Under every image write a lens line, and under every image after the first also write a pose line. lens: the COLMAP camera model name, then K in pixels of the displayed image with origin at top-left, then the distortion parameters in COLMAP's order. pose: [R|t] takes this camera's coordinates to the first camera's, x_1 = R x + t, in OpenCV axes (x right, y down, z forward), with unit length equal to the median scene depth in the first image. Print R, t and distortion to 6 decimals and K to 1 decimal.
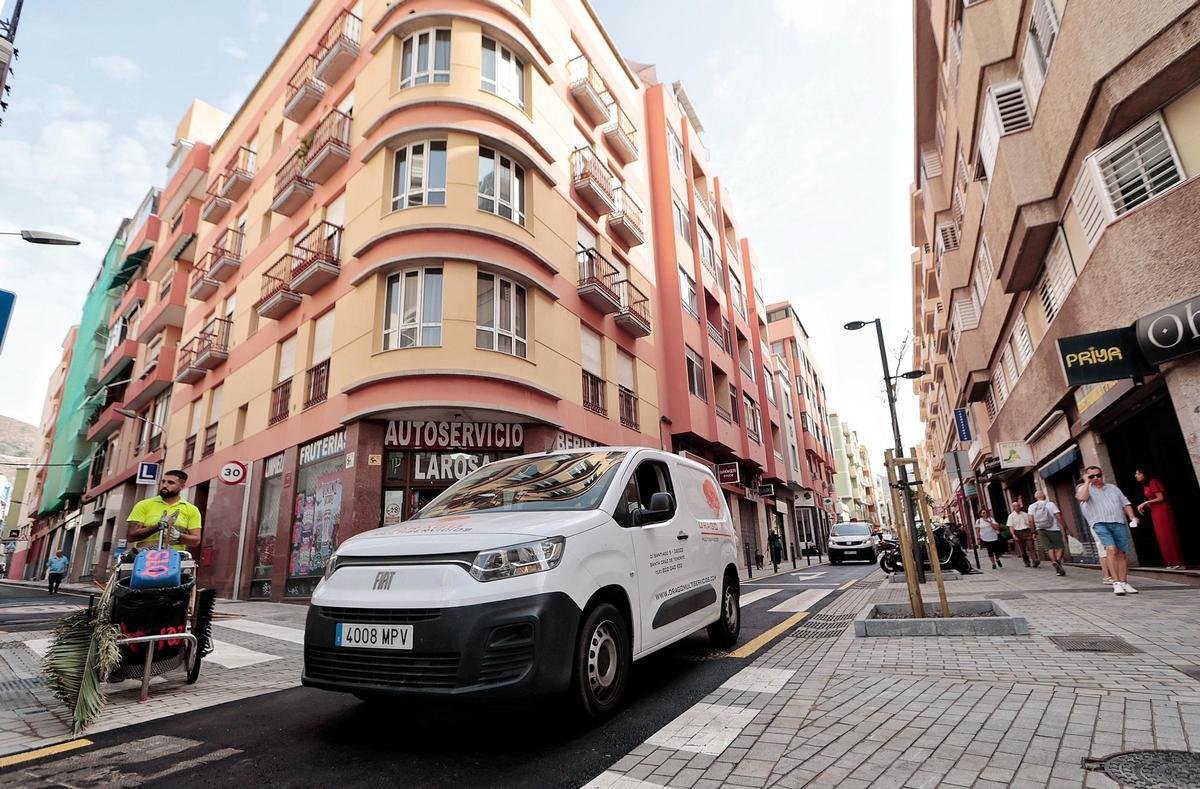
lens RADIAL K [[592.2, 0, 617.9], [0, 592.2, 404.3], [0, 0, 1]] dist [-0.003599, 0.001526]
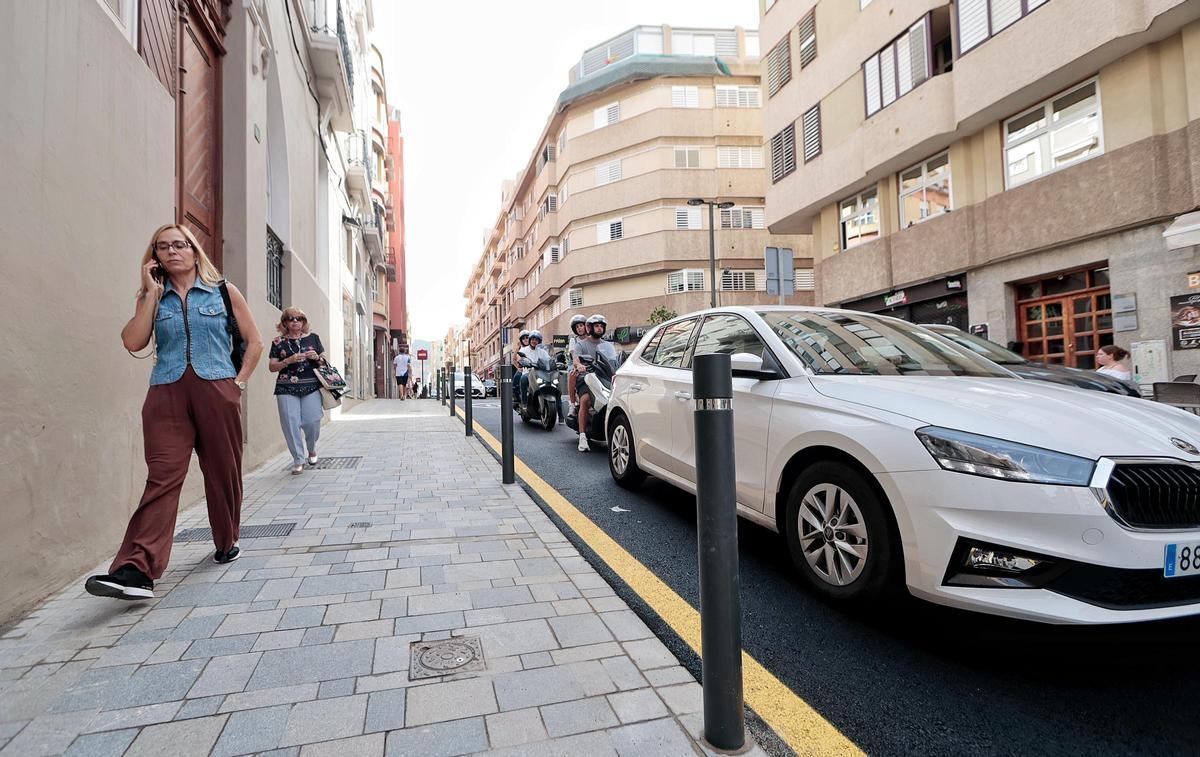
lens RADIAL K [[570.8, 0, 601.7], [0, 570.8, 387.6], [0, 0, 1]] dist [-0.002740, 0.001928]
pose [[0.715418, 0.053943, 0.696611, -0.998730], [-0.192793, 0.973549, 0.122609, -0.181068], [-0.671571, -0.222018, 0.706895, -1.196961]]
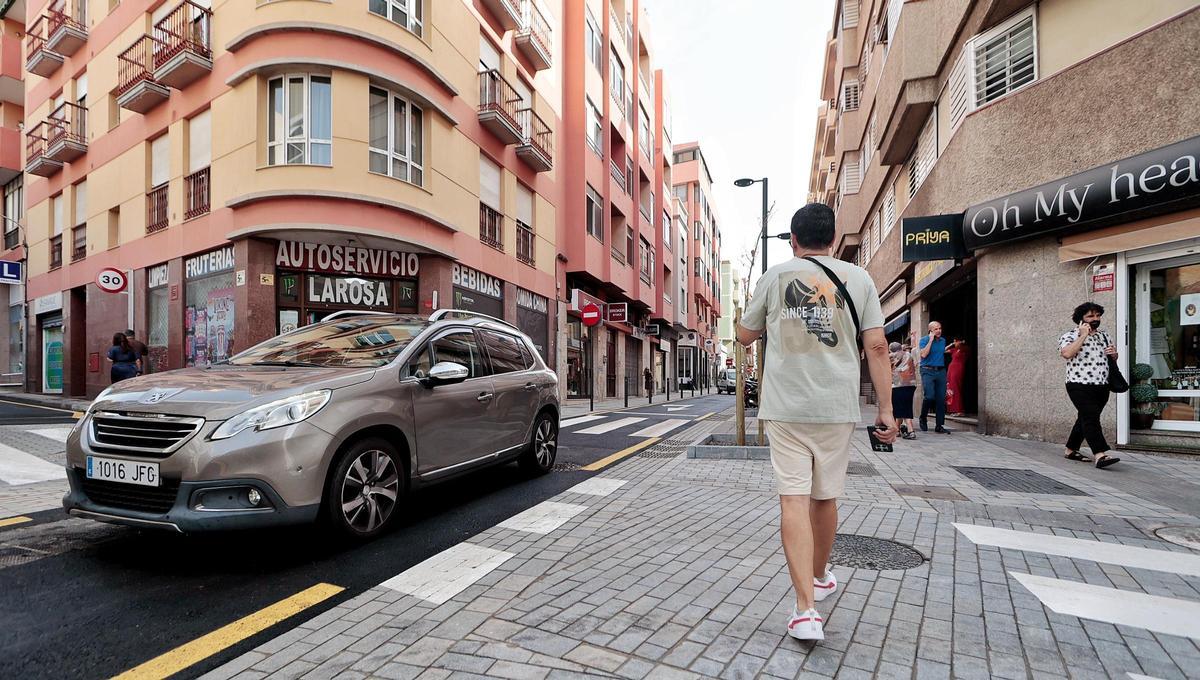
lens RADIAL K [[570.2, 0, 591.9], [0, 570.2, 390.2], [0, 0, 1]] dist [-0.002916, 0.002252]
pose [[0.989913, 0.048259, 0.133205, 0.015029], [-0.081462, 0.963117, 0.256456, -0.015229], [-0.115915, -0.264720, 0.957333, -0.037690]]
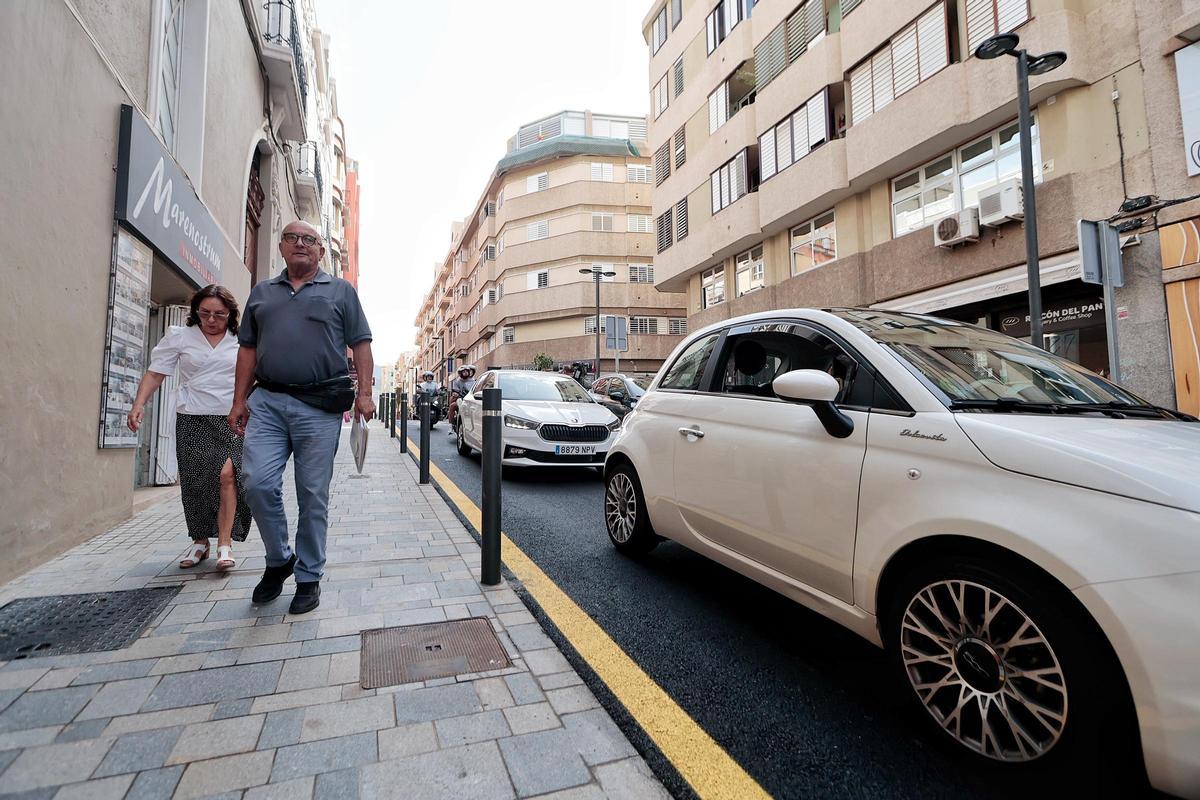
lens RADIAL K [[571.1, 0, 597.9], [0, 571.1, 387.7], [0, 0, 1]] dist [-0.000818, 0.000595]
pose [[0.661822, 0.103856, 0.742432, -1.151998], [-0.218087, 0.974196, 0.058131, -0.237121], [-0.717238, -0.200387, 0.667394, -1.527113]]
